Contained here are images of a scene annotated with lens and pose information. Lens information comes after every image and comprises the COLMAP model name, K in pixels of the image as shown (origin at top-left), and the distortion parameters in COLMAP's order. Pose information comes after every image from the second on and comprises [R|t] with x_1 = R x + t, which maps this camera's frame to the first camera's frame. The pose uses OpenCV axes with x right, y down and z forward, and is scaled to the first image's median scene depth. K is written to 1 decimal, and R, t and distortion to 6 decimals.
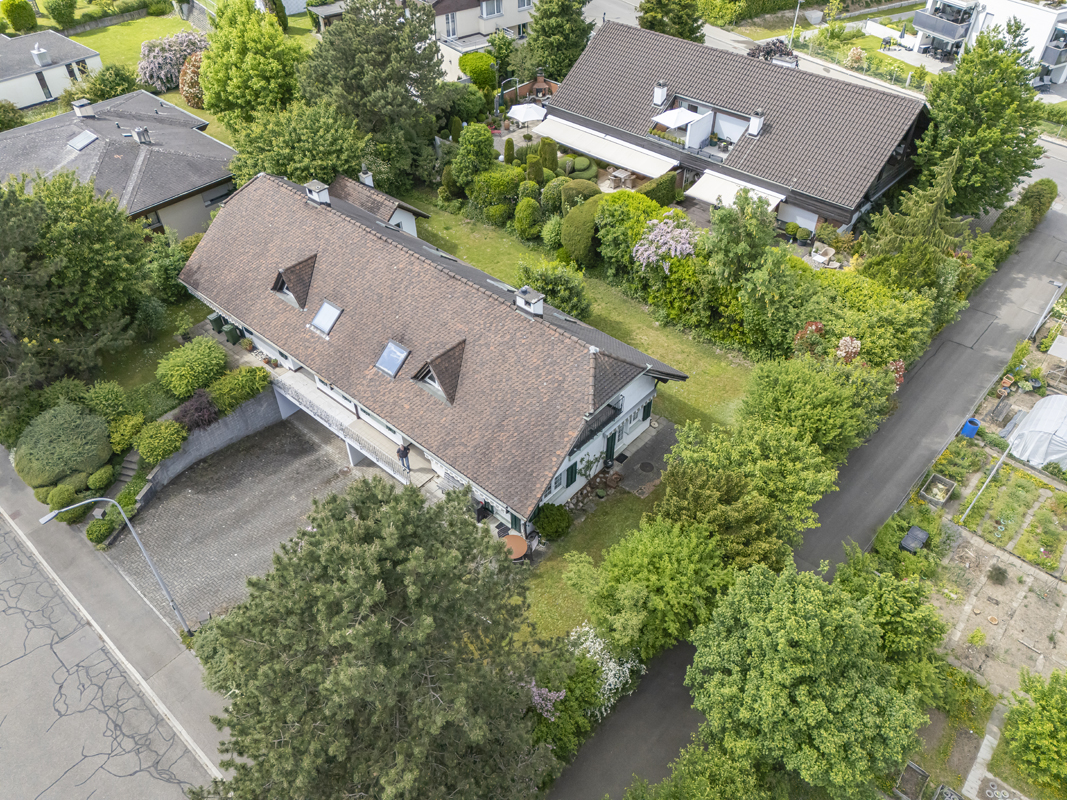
lens RADIAL K [[784.9, 0, 531.5], [0, 784.9, 398.0], [0, 0, 1]] dist [0.062191, -0.048530]
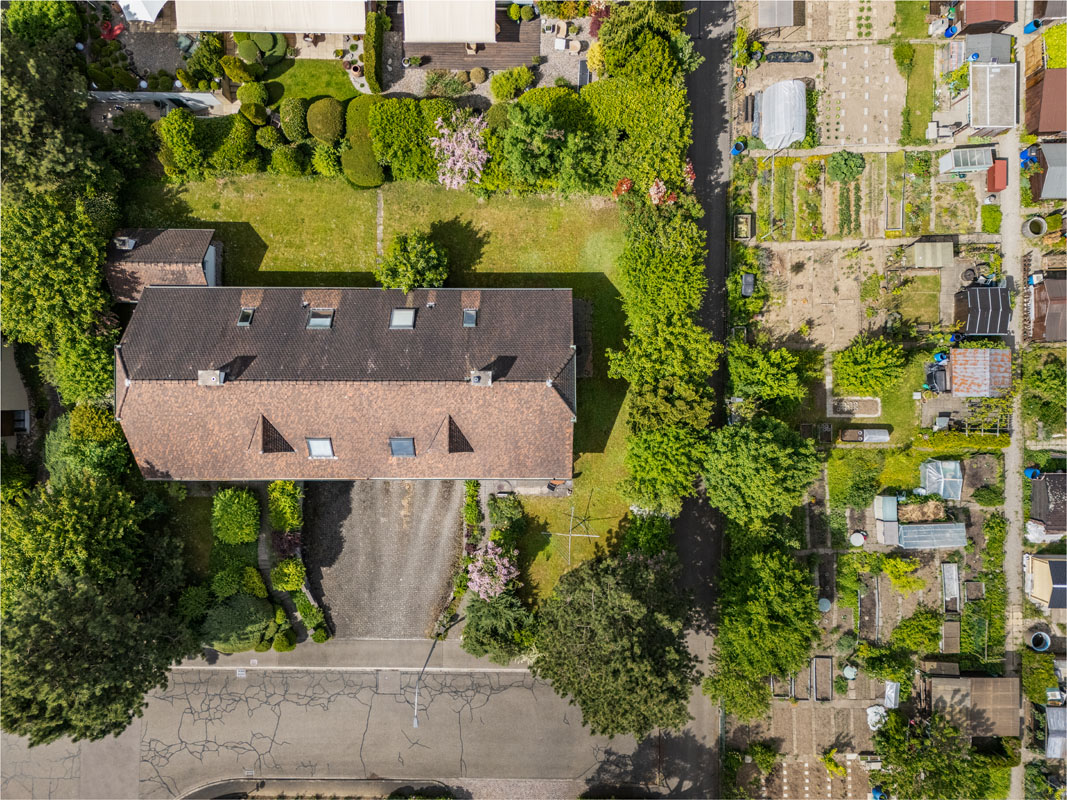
lens RADIAL K [[784.9, 0, 531.5], [0, 784.9, 398.0], [0, 0, 1]] dist [0.062191, -0.048530]
pose [[0.747954, -0.663733, -0.004843, 0.031159], [0.452954, 0.505070, 0.734668, -0.721323], [-0.485177, -0.551692, 0.678409, 0.054444]]
